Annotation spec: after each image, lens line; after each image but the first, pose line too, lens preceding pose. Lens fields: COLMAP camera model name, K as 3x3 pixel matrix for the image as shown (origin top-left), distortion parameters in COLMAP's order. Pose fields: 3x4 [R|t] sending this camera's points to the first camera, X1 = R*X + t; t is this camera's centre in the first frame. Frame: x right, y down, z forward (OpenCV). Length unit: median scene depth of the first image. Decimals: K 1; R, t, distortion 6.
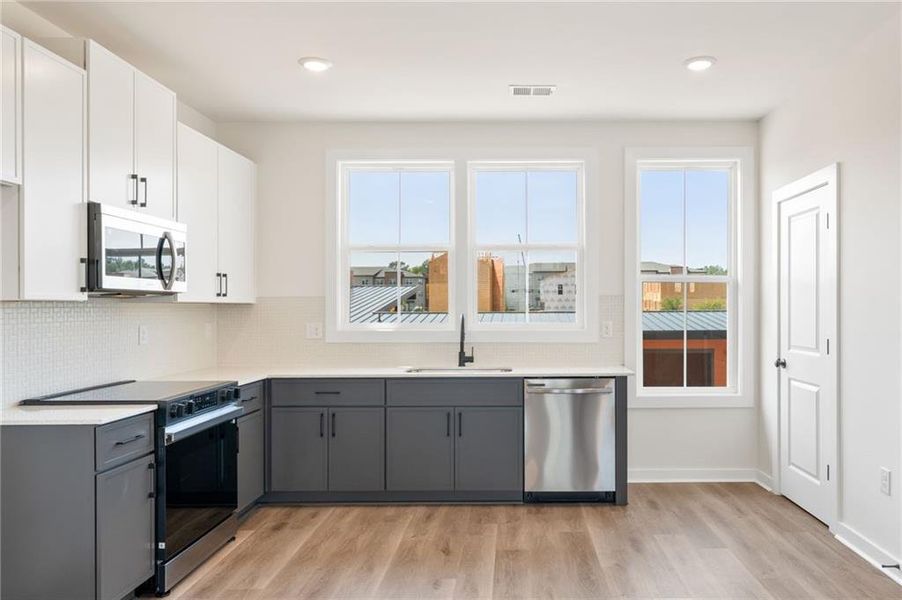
lens RADIAL K [[628.5, 0, 523.5], [0, 628.5, 307.6], [0, 0, 1]] dist [0.004613, 0.007765]
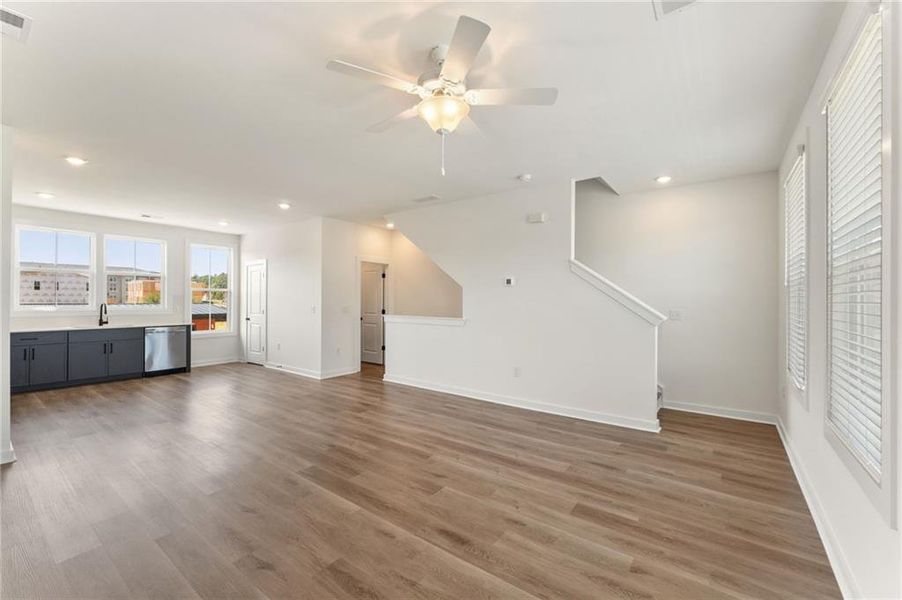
lens RADIAL K [[355.3, 0, 437.1], [0, 355.3, 301.3], [0, 0, 1]] dist [-0.001084, -0.000685]
pose [[0.612459, 0.005329, 0.790484, -0.392291], [-0.004417, 0.999985, -0.003320, 0.004742], [-0.790490, -0.001458, 0.612474, -0.783585]]
